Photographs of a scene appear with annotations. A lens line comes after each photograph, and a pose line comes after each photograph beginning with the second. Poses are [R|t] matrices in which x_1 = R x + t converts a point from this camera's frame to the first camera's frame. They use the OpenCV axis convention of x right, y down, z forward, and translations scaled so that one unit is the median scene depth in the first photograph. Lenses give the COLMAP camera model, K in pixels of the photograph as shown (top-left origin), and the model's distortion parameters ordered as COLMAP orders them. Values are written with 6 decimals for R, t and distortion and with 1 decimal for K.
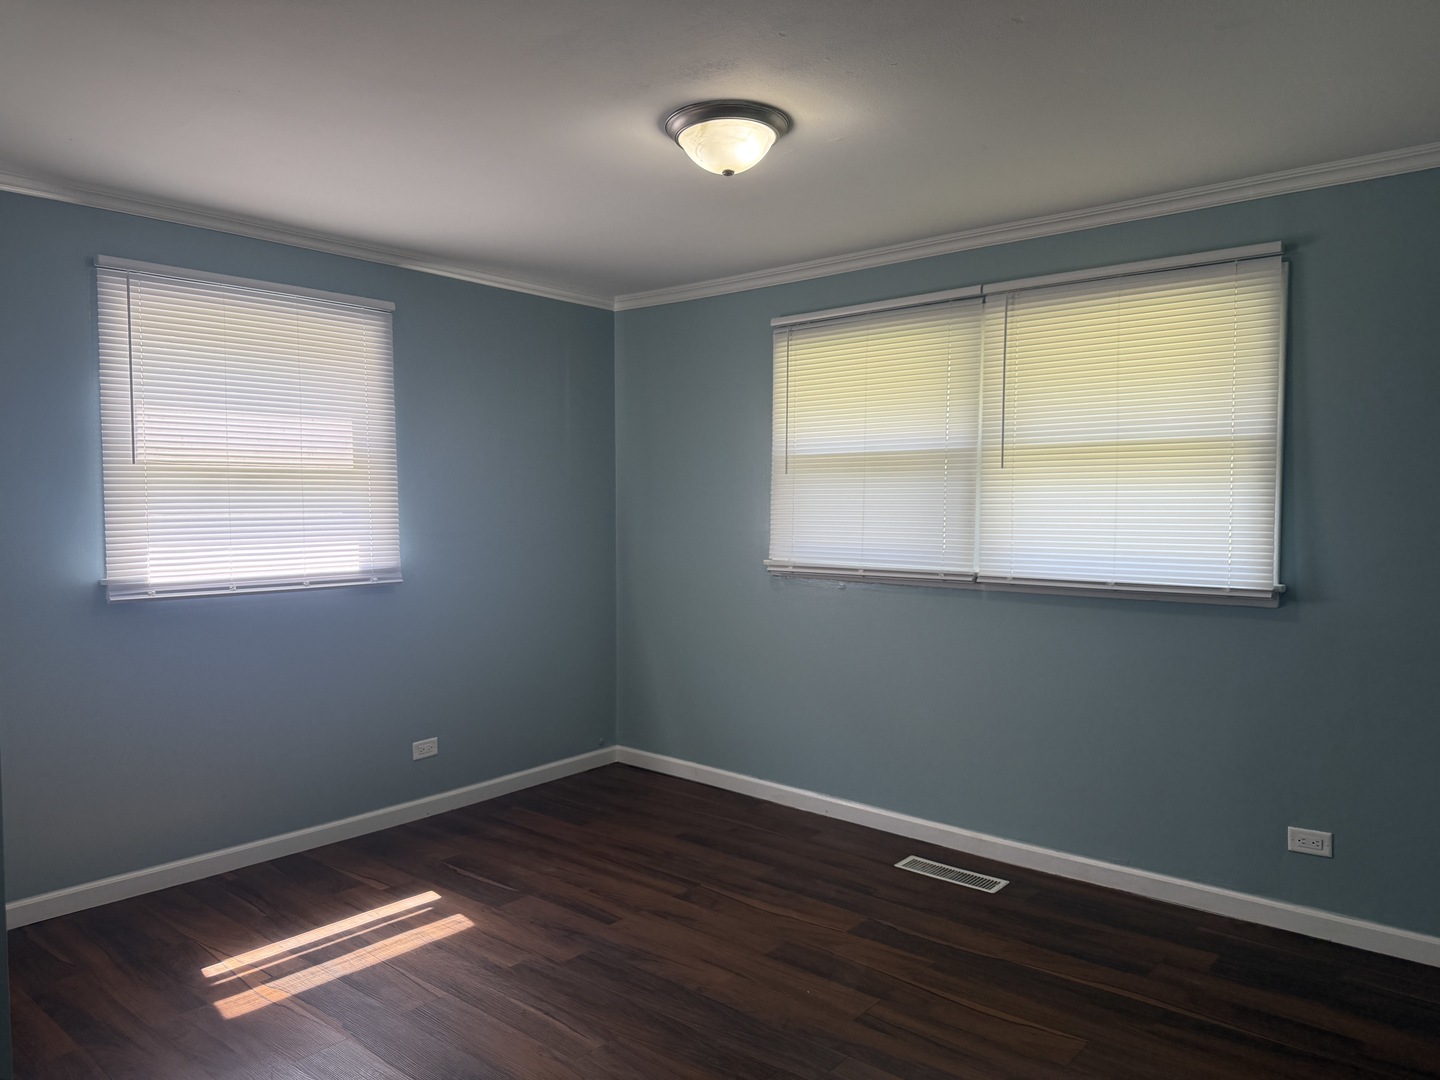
lens RADIAL K [[1015.7, 0, 717.5], [0, 1015.7, 541.8], [0, 0, 1]] dist [0.053277, -0.065938]
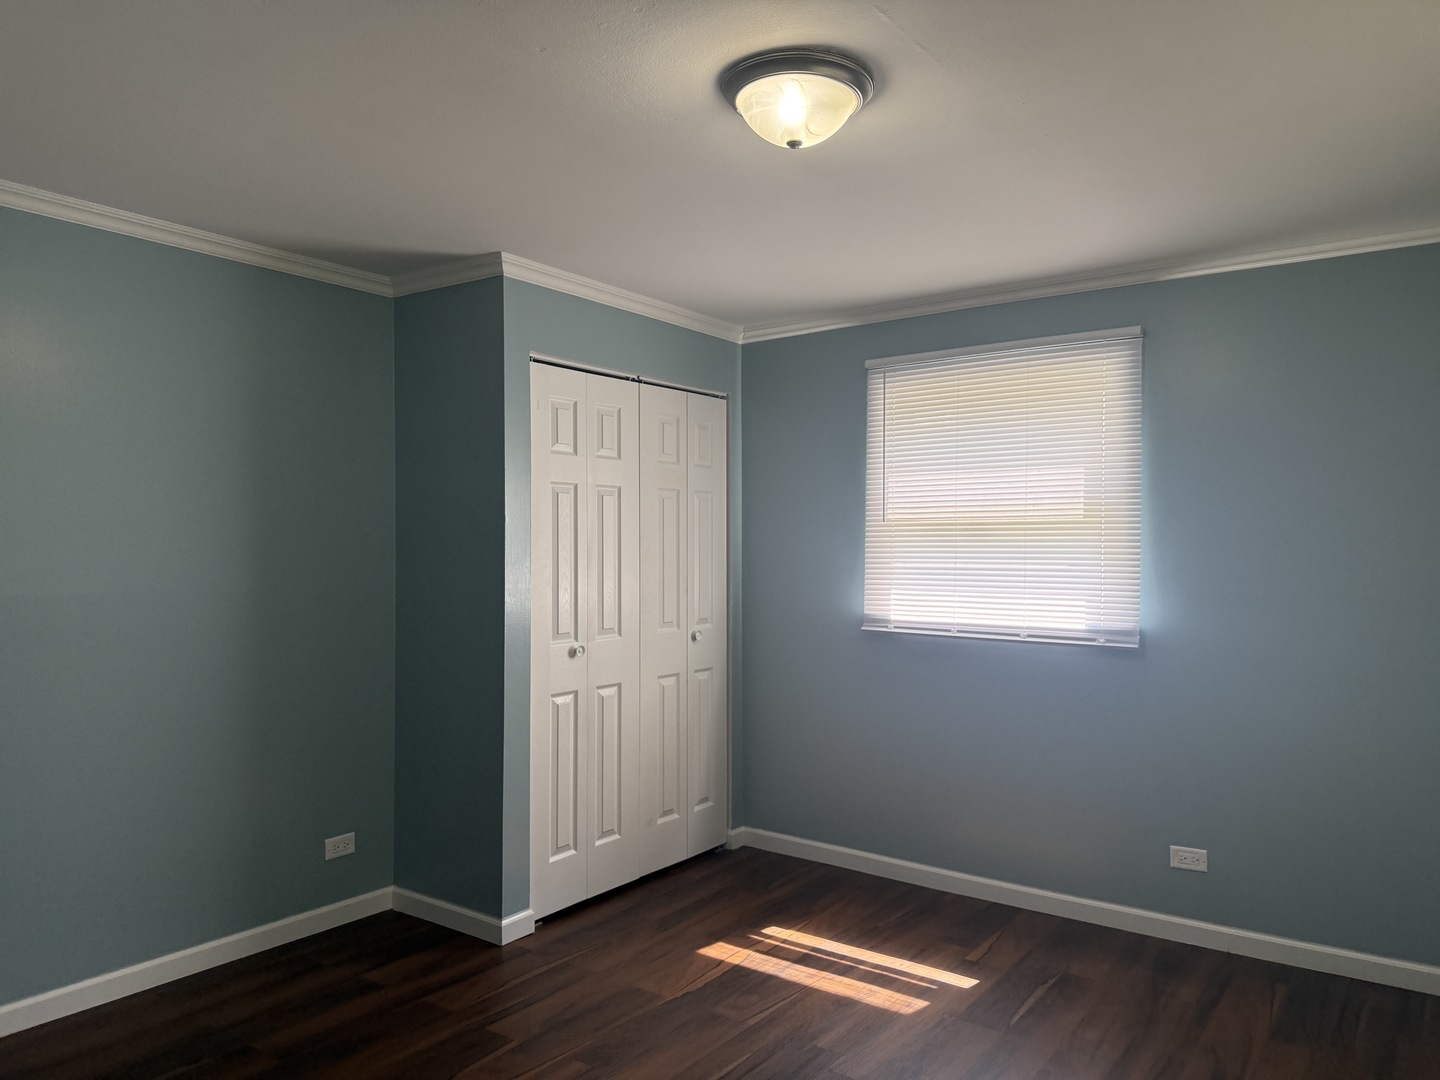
lens RADIAL K [[1015.7, 0, 717.5], [0, 1015.7, 541.8], [0, 0, 1]] dist [0.053277, -0.065938]
pose [[0.084639, -0.003169, -0.996407, 0.600427], [-0.045062, 0.998960, -0.007005, -0.032244], [0.995392, 0.045493, 0.084408, 0.661712]]
